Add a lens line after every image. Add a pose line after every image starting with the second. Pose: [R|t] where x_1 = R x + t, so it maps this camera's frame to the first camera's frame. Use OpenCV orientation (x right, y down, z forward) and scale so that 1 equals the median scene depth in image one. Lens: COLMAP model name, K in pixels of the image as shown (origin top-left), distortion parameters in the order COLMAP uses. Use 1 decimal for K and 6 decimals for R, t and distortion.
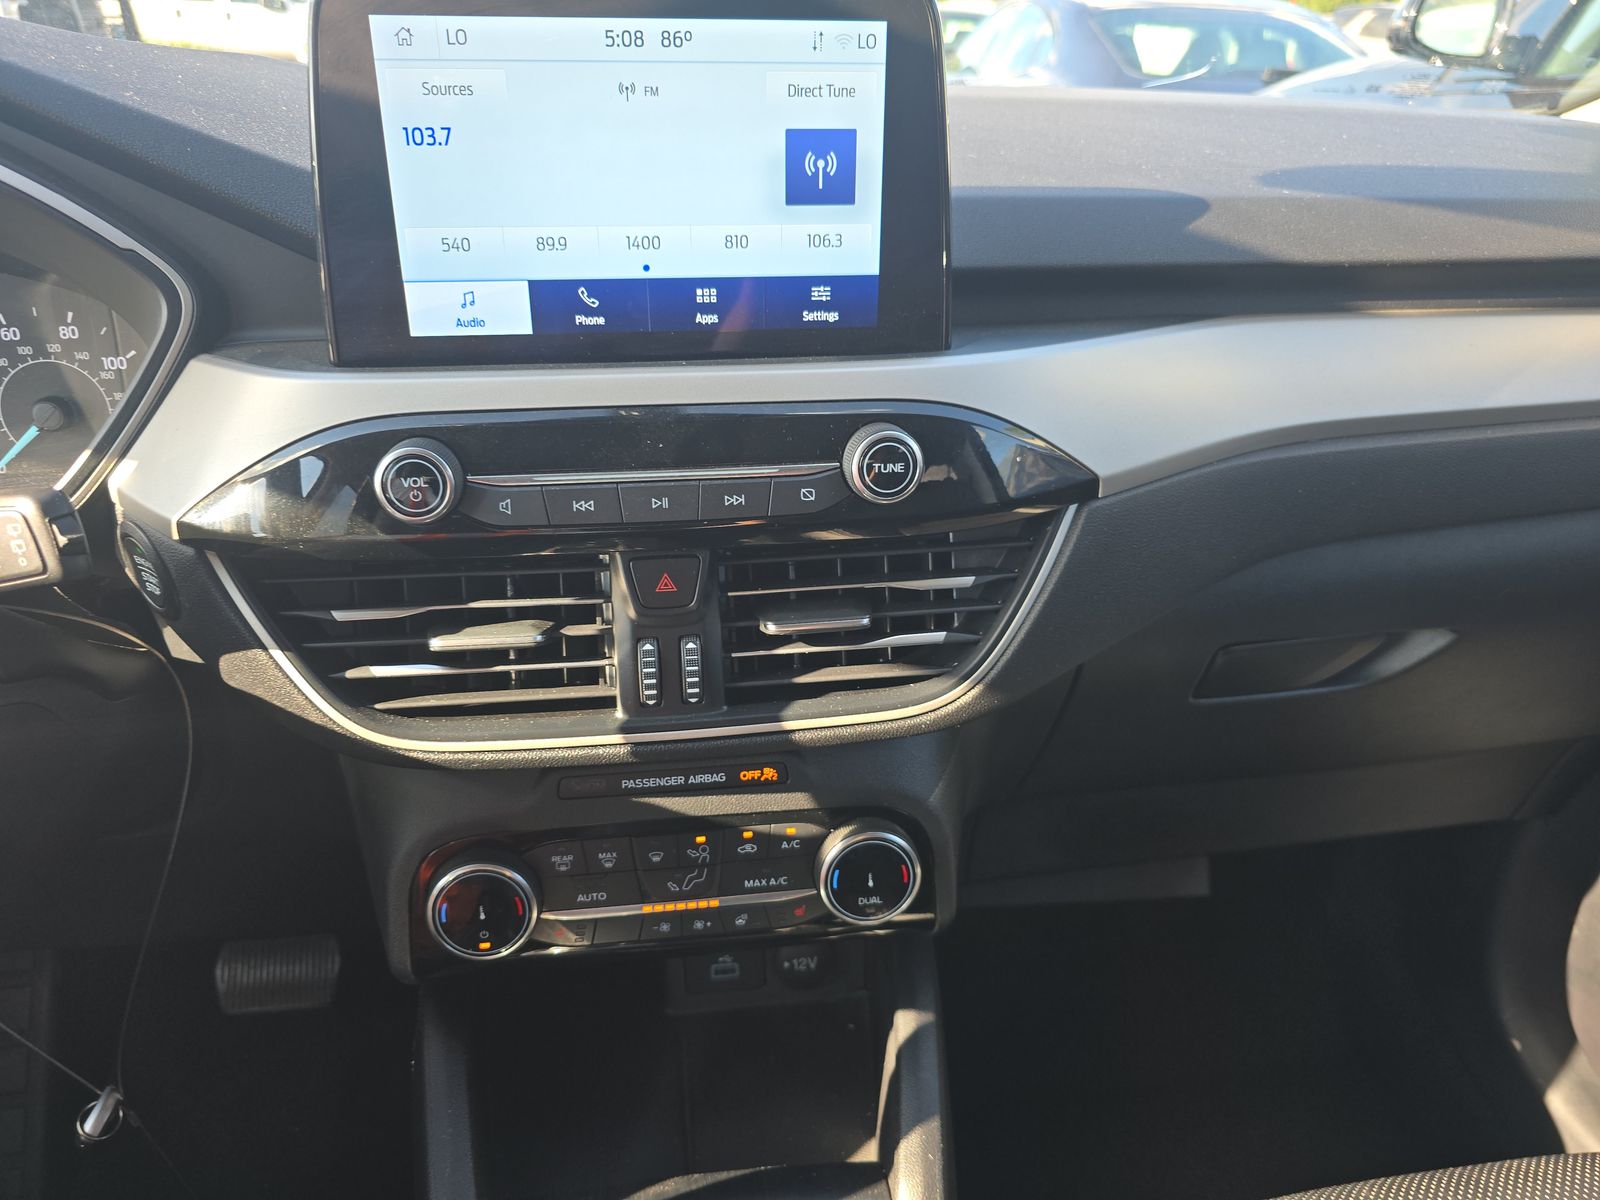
lens RADIAL K [[1143.1, 0, 800.0], [0, 1143.1, 600.0], [0, 0, 1]] dist [0.040431, -0.035388]
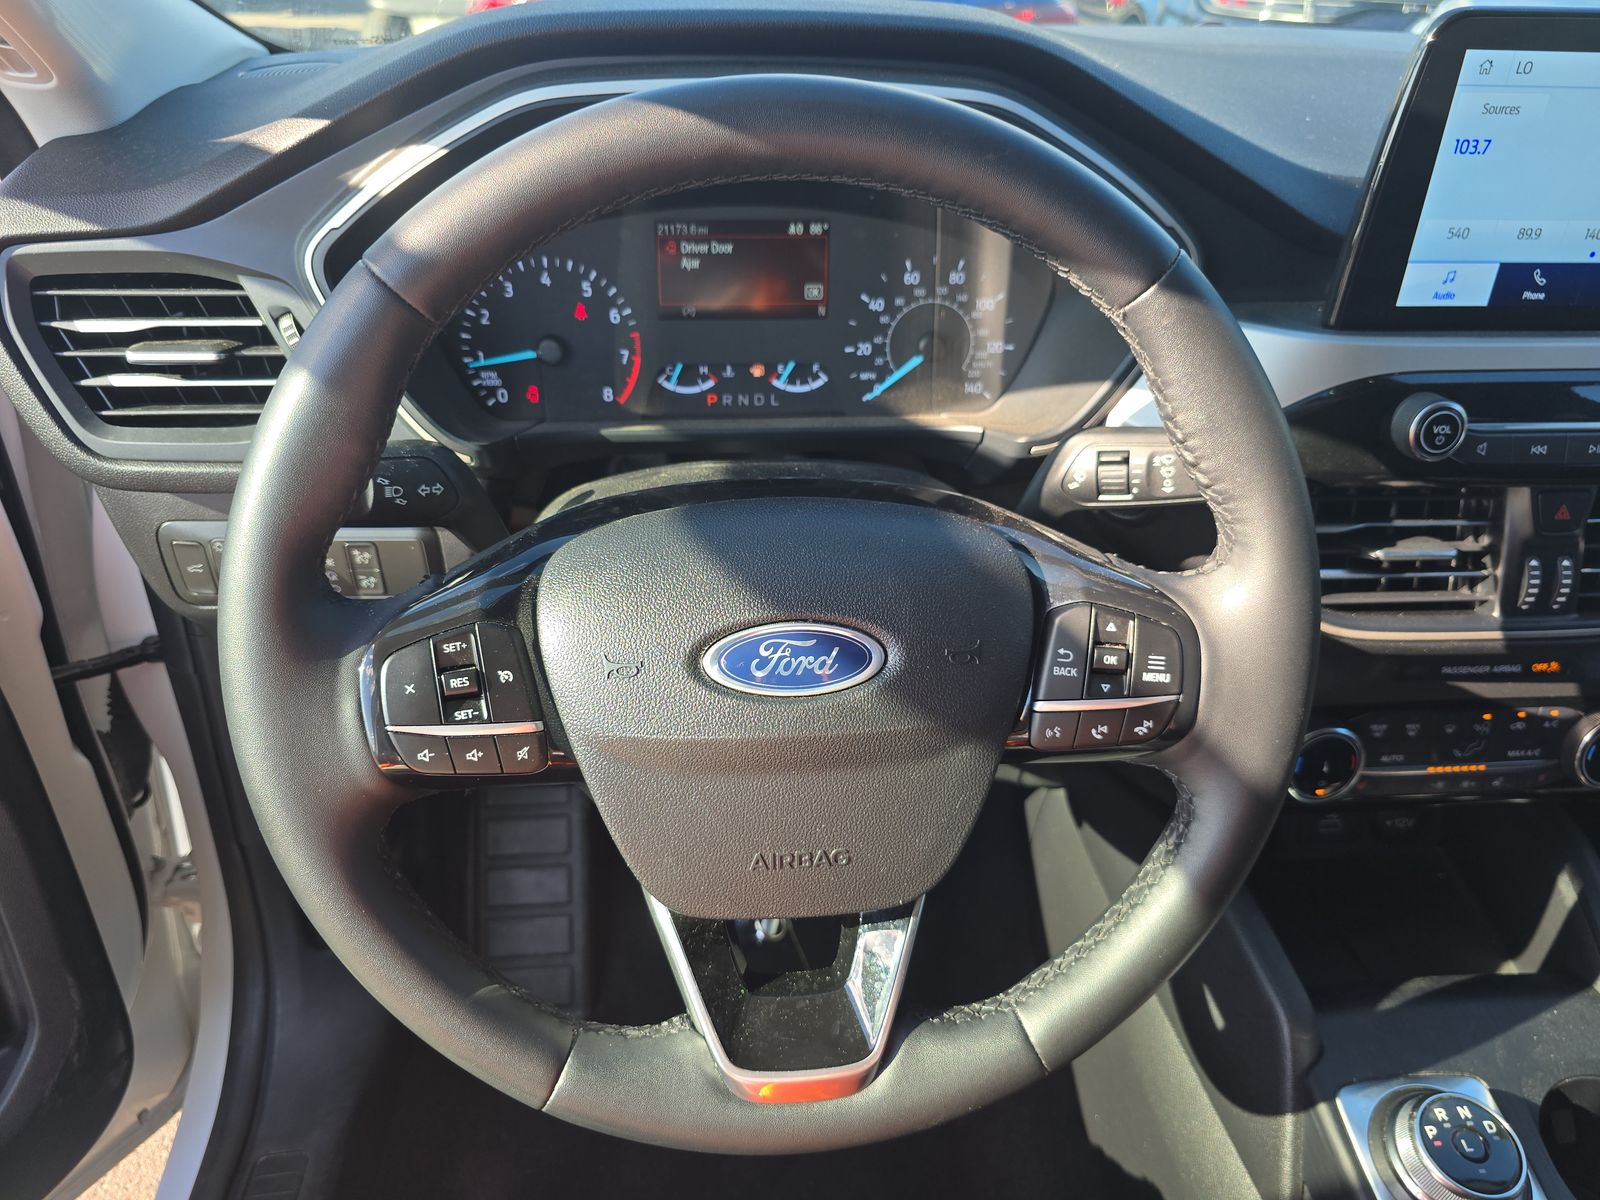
lens RADIAL K [[1143.1, 0, 800.0], [0, 1143.1, 600.0], [0, 0, 1]] dist [0.040431, -0.035388]
pose [[0.999148, 0.039407, -0.012225, -0.830161], [-0.037985, 0.994228, 0.100337, -0.013132], [0.016108, -0.099787, 0.994878, -0.241614]]
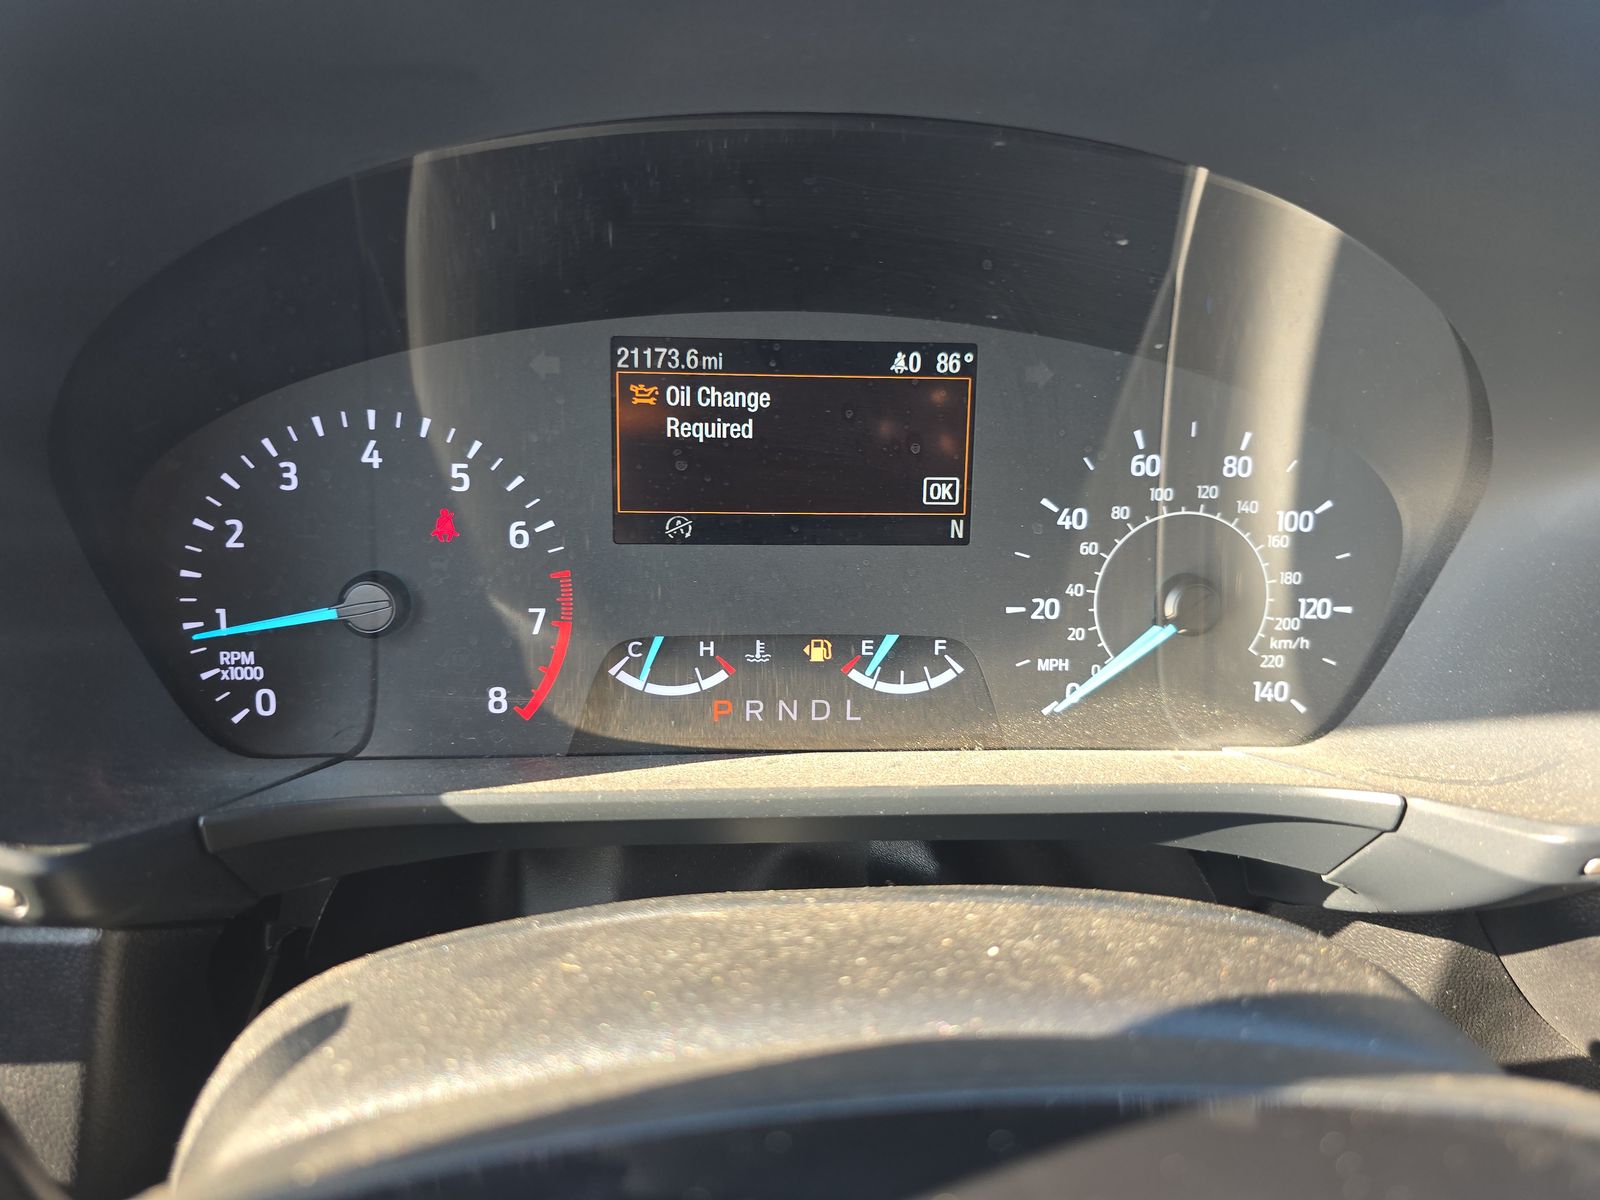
lens RADIAL K [[1143.1, 0, 800.0], [0, 1143.1, 600.0], [0, 0, 1]] dist [0.040431, -0.035388]
pose [[0.998722, 0.042535, -0.027307, -0.900613], [-0.046121, 0.987917, -0.147960, -0.076462], [0.020683, 0.149030, 0.988616, 0.473485]]
